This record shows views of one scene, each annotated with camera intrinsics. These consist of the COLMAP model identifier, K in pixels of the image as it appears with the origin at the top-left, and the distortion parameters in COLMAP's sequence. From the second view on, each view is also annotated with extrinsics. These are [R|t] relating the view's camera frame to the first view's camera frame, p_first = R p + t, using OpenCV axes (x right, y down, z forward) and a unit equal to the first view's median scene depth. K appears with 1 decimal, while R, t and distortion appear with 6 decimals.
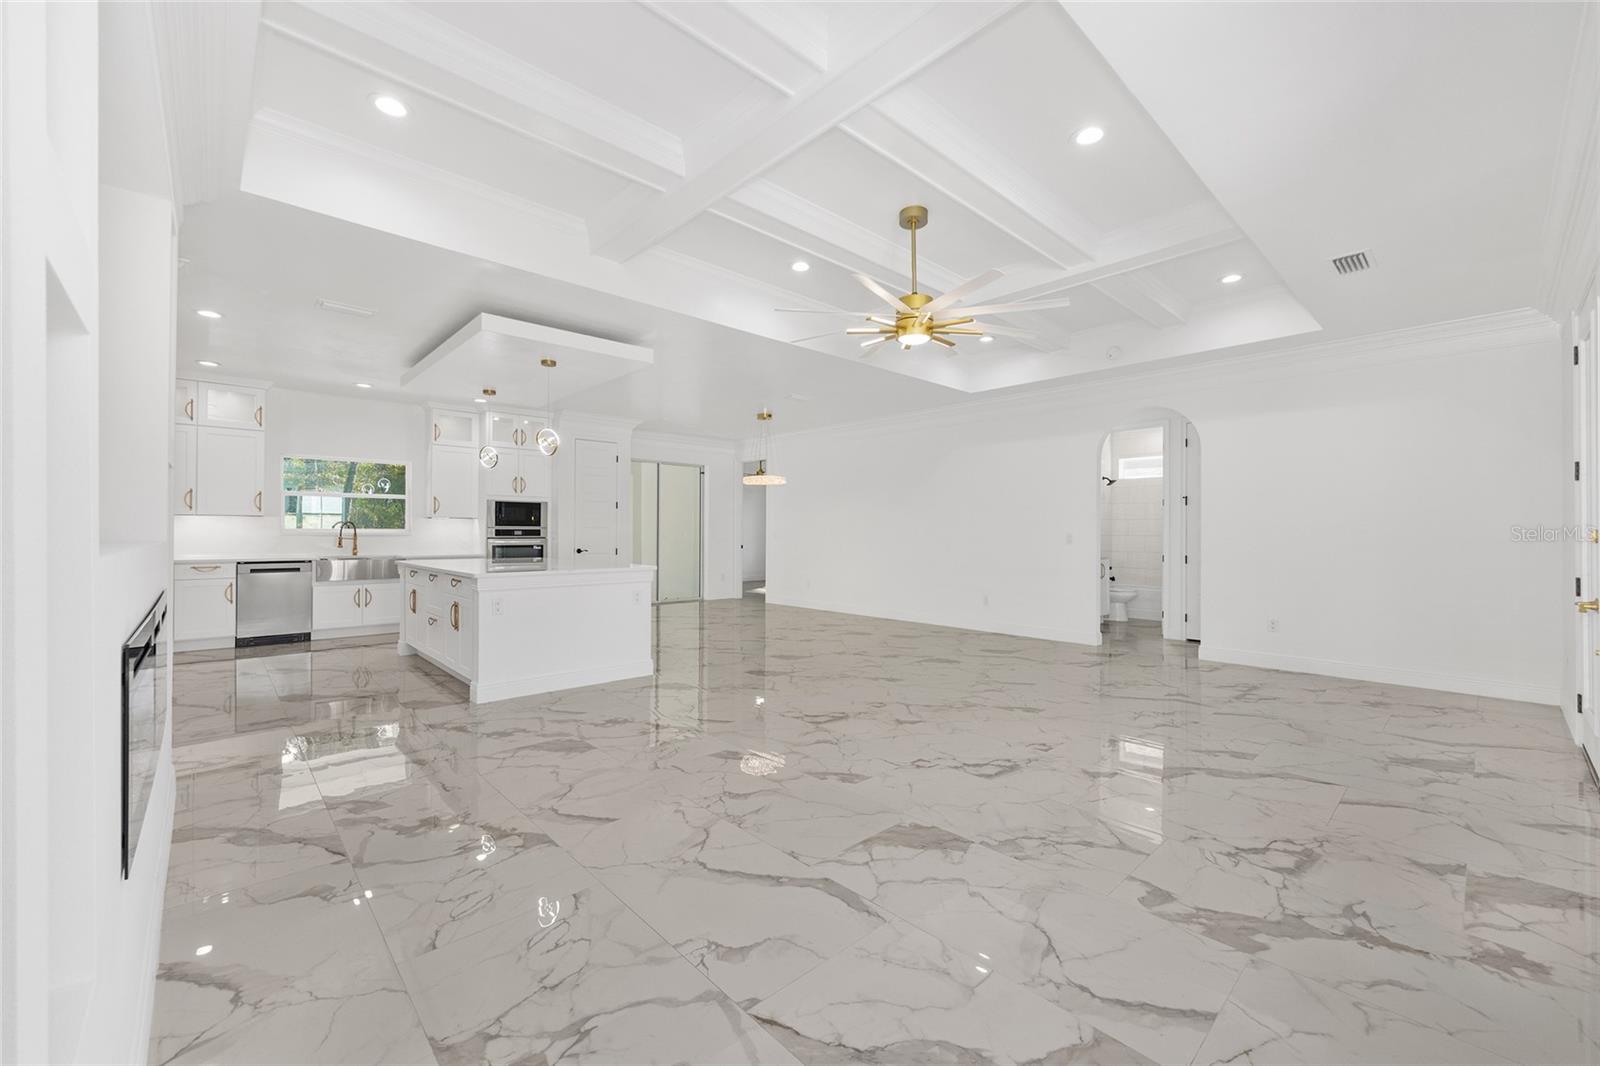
lens RADIAL K [[642.4, 0, 802.3], [0, 642.4, 530.2], [0, 0, 1]] dist [-0.000829, 0.000769]
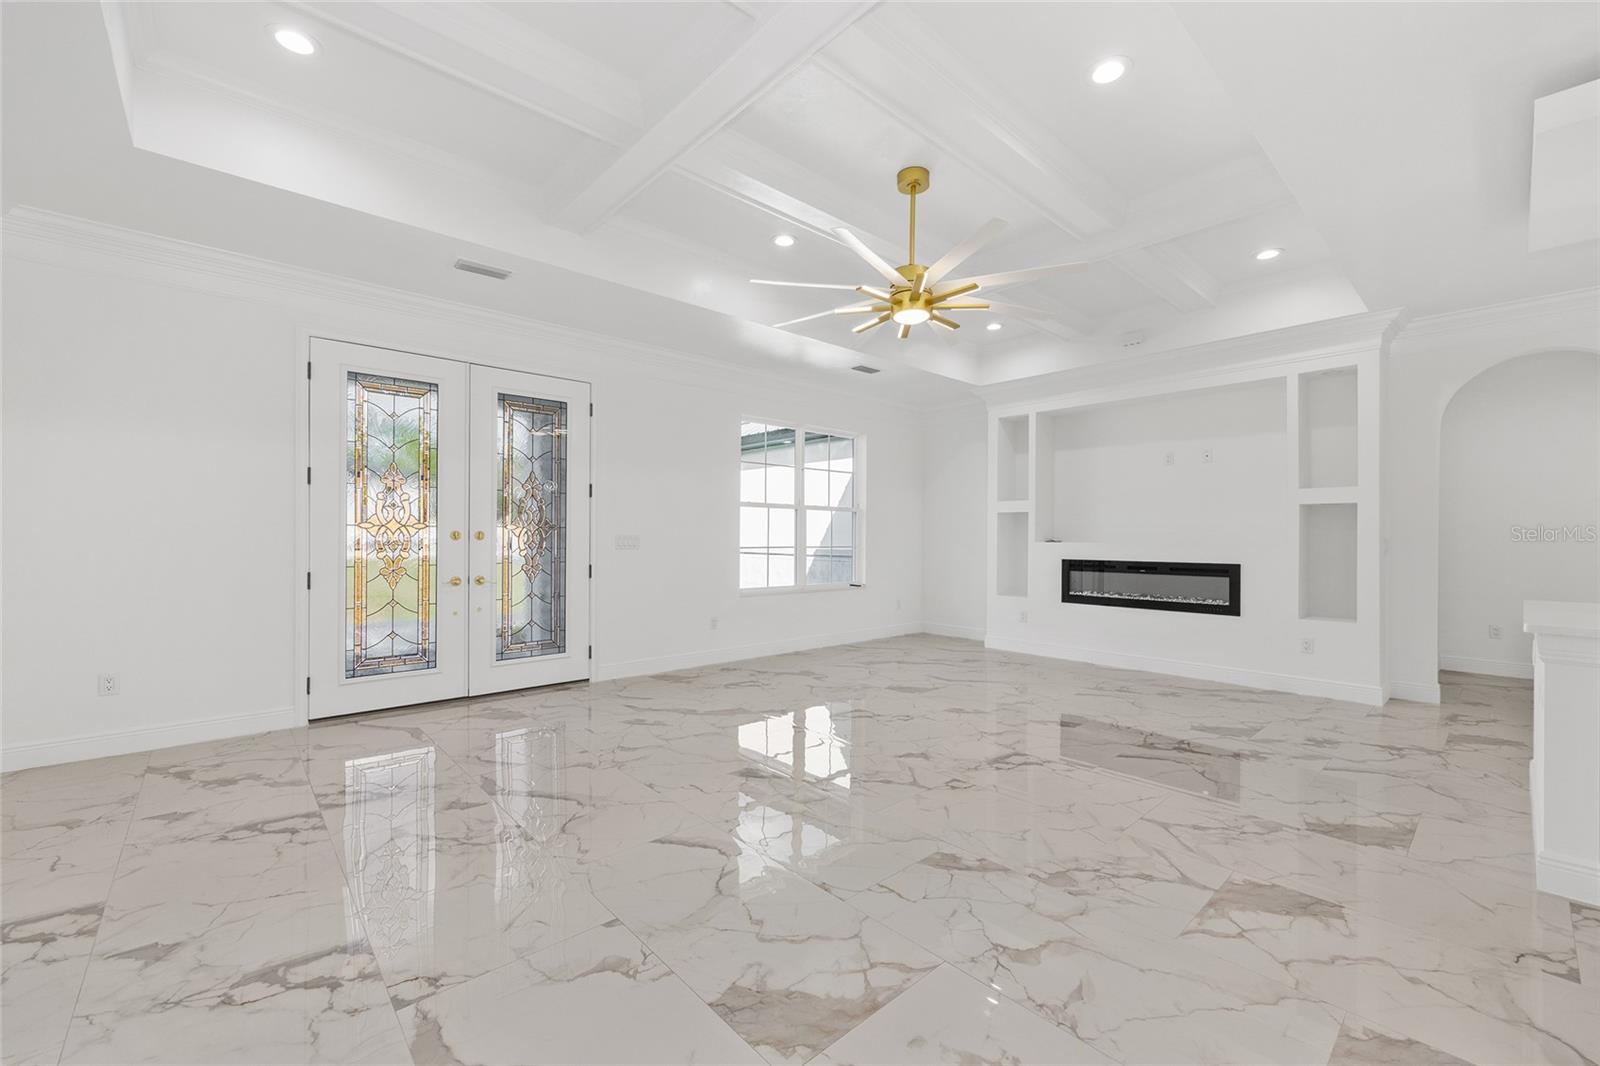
lens RADIAL K [[647.7, 0, 799.0], [0, 647.7, 535.3], [0, 0, 1]] dist [-0.001414, 0.000188]
pose [[-0.999742, -0.008414, 0.021110, 0.180221], [-0.008571, 0.999936, -0.007350, 0.005563], [-0.021046, -0.007529, -0.999750, 1.112984]]
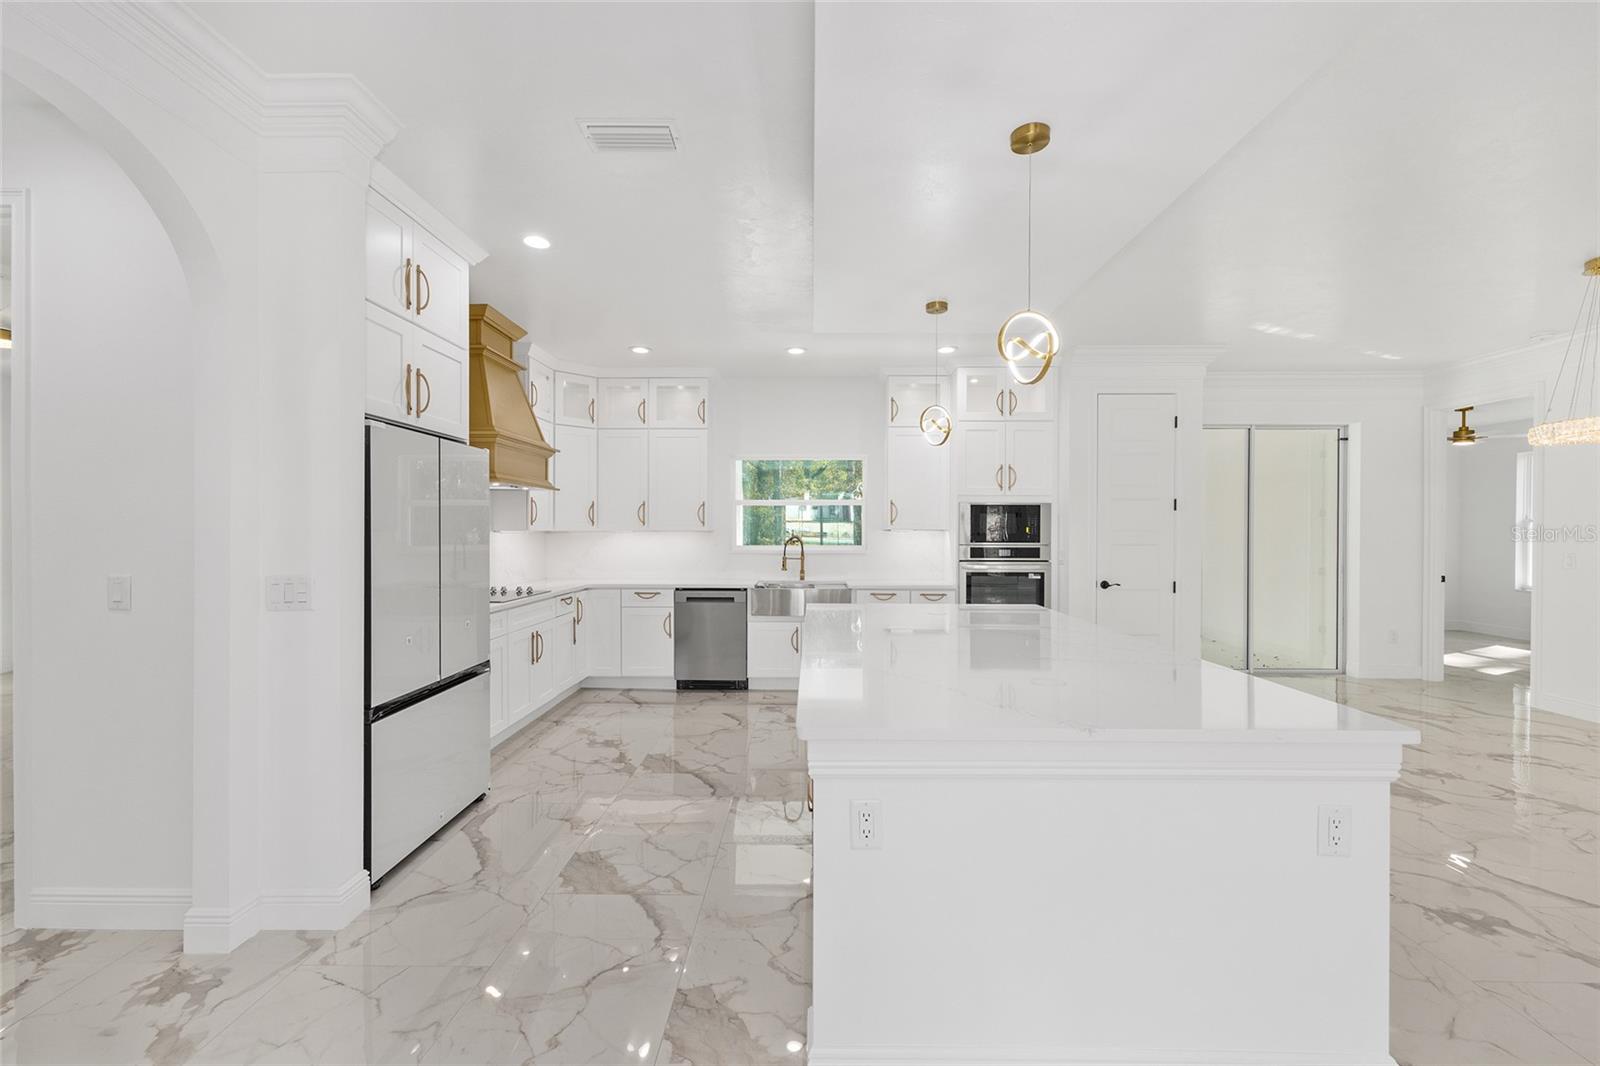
lens RADIAL K [[644.7, 0, 800.0], [0, 644.7, 533.0], [0, 0, 1]] dist [0.003077, 0.000422]
pose [[0.719382, 0.000596, -0.694615, -0.175449], [0.003166, 0.999986, 0.004138, -0.023141], [0.694608, -0.005176, 0.719370, 0.484824]]
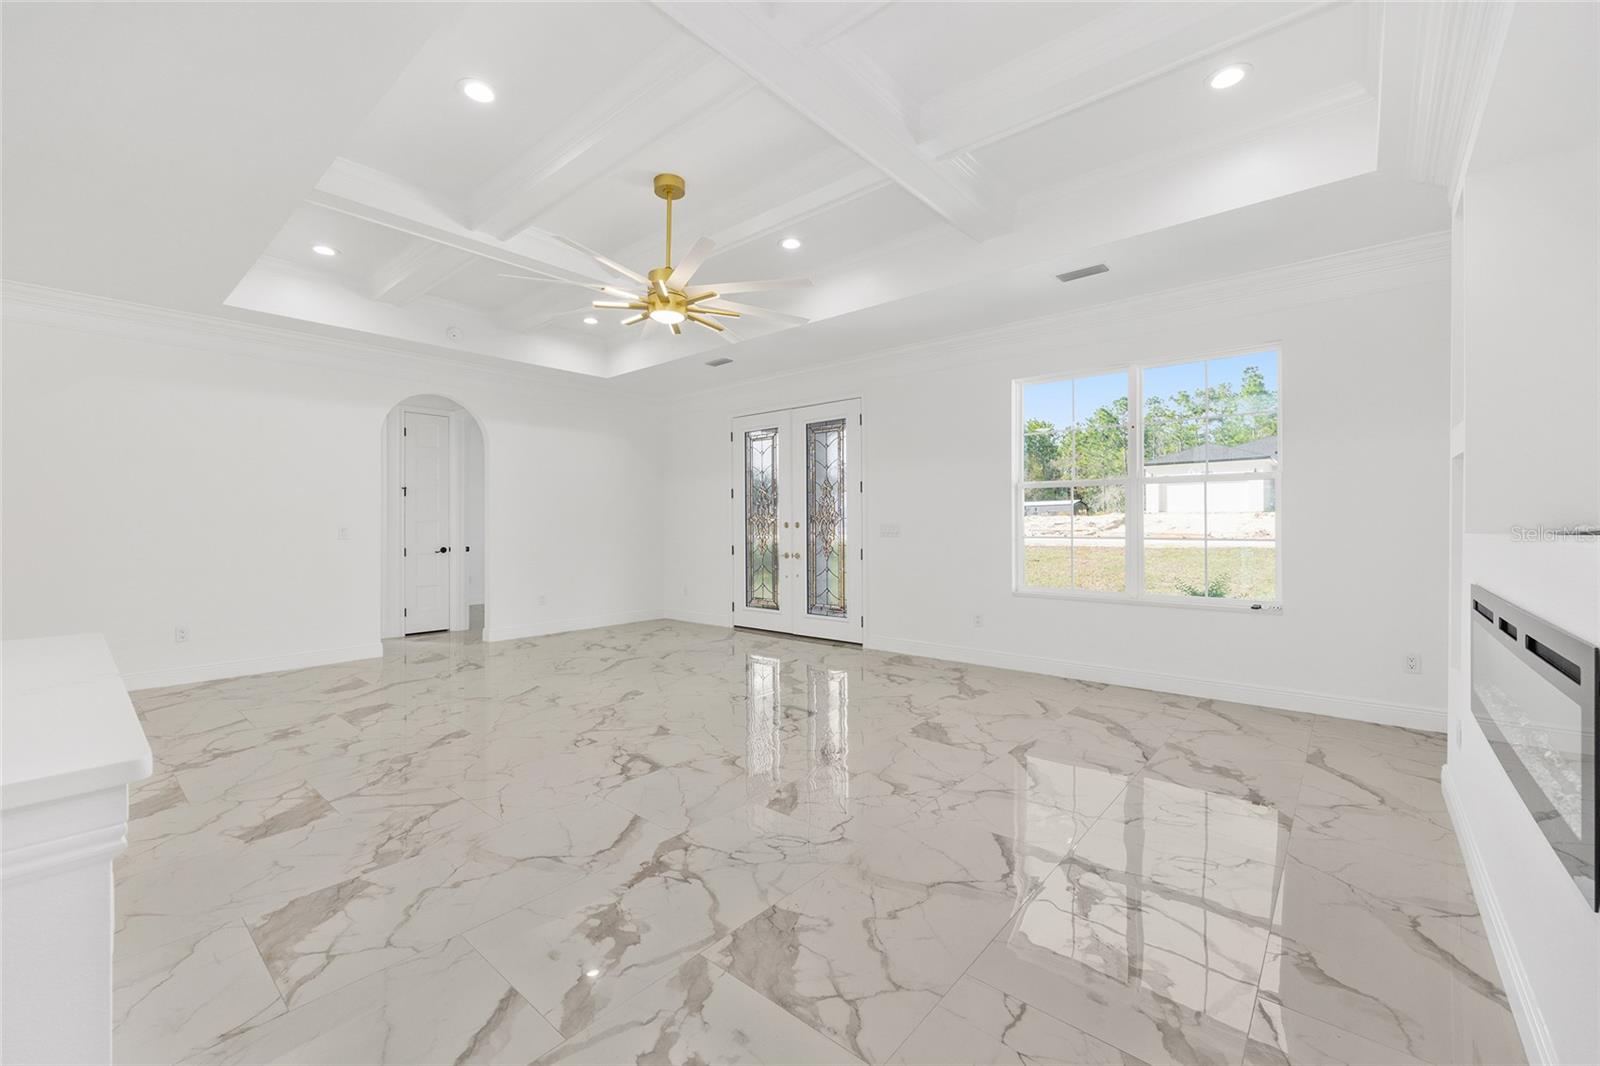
lens RADIAL K [[642.4, 0, 802.3], [0, 642.4, 530.2], [0, 0, 1]] dist [-0.000829, 0.000769]
pose [[-0.109576, -0.011903, 0.993907, -0.456359], [-0.000665, 0.999929, 0.011902, -0.000413], [-0.993978, 0.000643, -0.109576, 0.533637]]
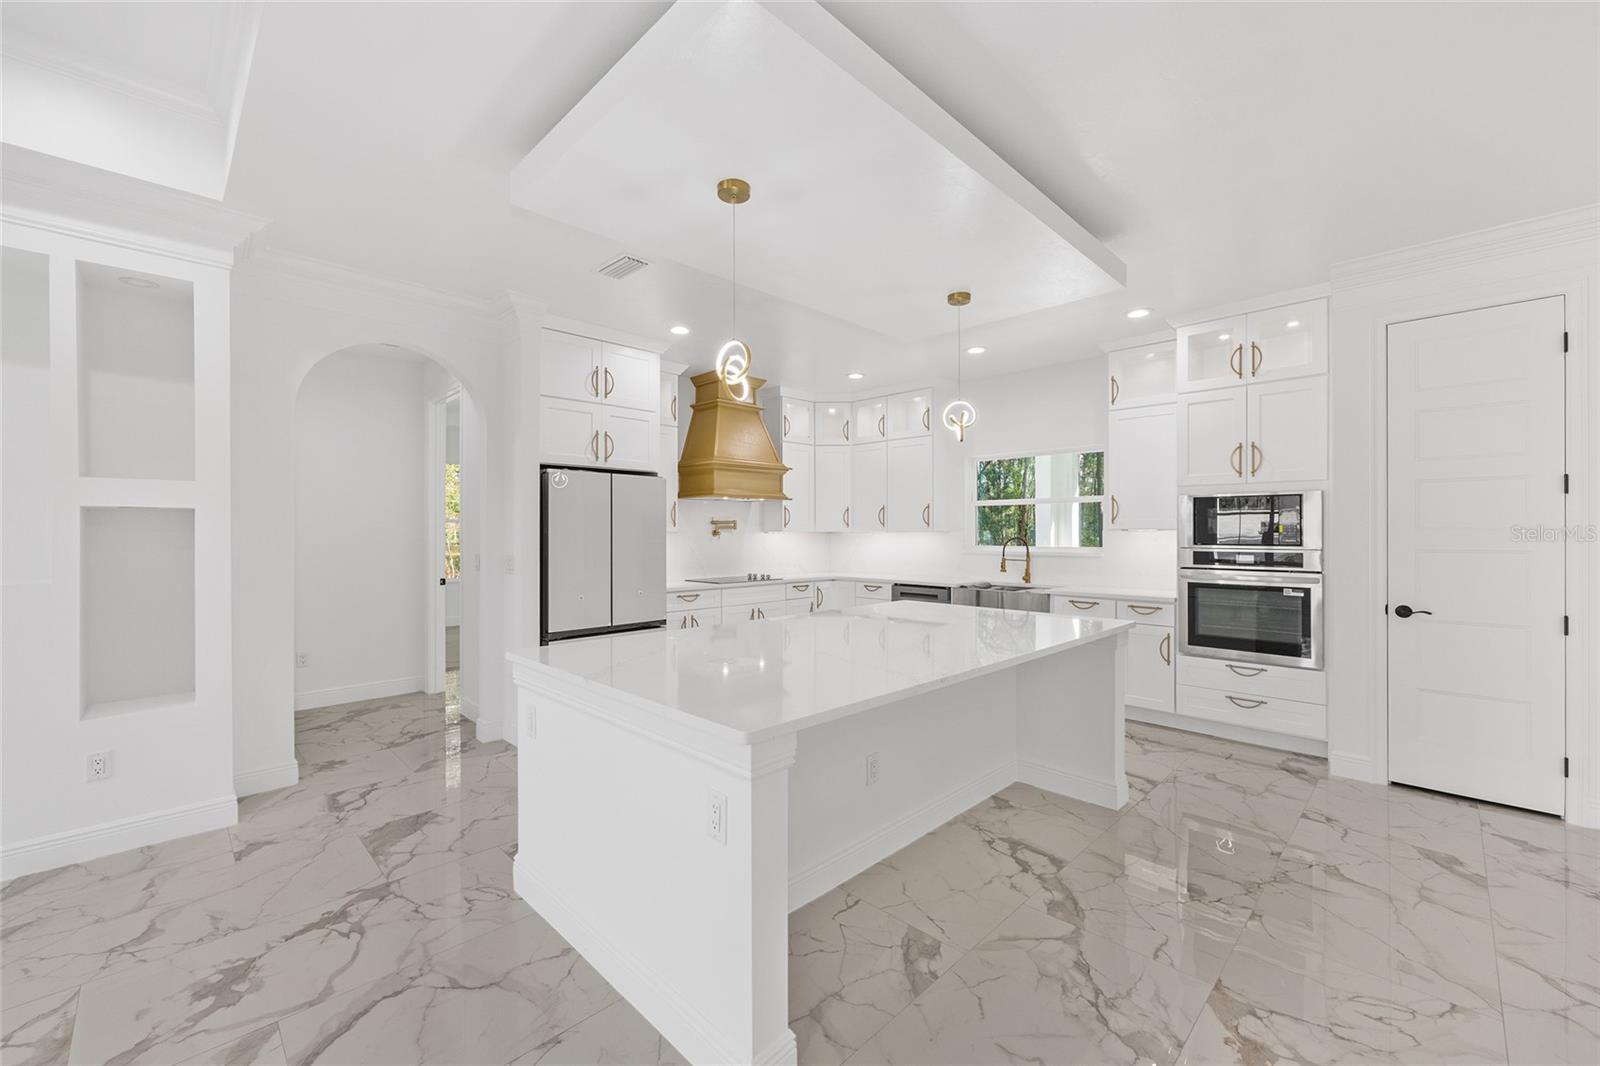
lens RADIAL K [[642.4, 0, 802.3], [0, 642.4, 530.2], [0, 0, 1]] dist [-0.000829, 0.000769]
pose [[0.033616, -0.005621, -0.999419, 0.032900], [0.005259, 0.999971, -0.005447, -0.020574], [0.999421, -0.005073, 0.033644, 0.792653]]
